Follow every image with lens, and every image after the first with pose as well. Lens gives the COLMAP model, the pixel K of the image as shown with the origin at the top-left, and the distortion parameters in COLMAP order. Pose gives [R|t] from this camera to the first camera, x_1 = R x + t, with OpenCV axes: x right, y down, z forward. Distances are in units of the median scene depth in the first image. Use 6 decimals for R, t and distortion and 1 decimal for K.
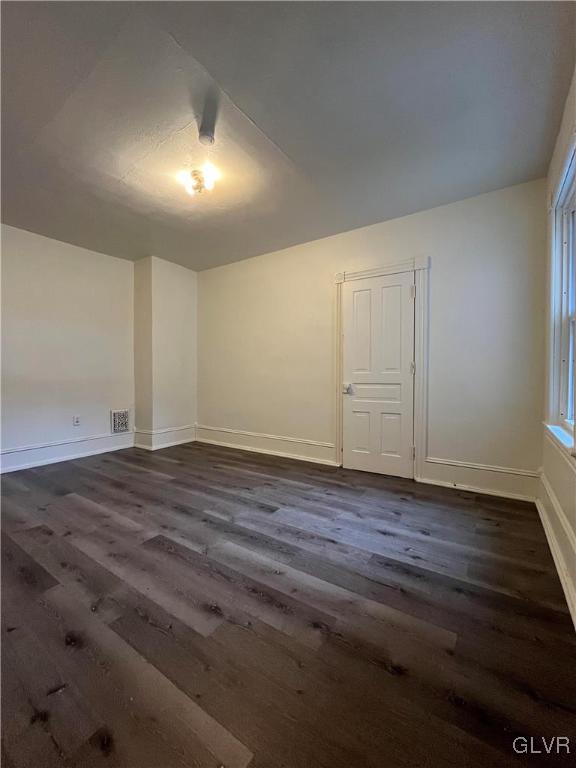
lens RADIAL K [[309.3, 0, 289.3], [0, 309.3, 381.2], [0, 0, 1]] dist [0.000169, -0.000065]
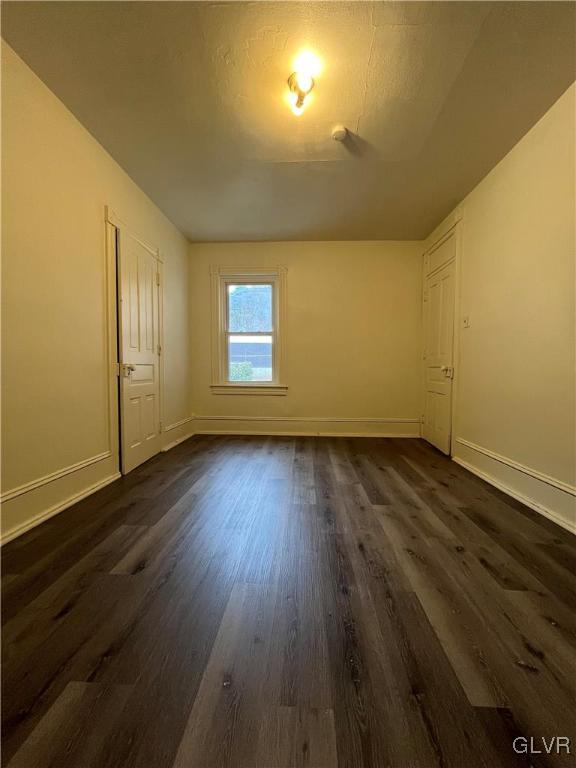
lens RADIAL K [[309.3, 0, 288.7], [0, 309.3, 381.7], [0, 0, 1]] dist [0.000169, -0.000065]
pose [[-0.509364, -0.035116, 0.859834, -1.152705], [0.014039, 0.998695, 0.049104, 0.031092], [-0.860437, 0.037083, -0.508206, 1.752355]]
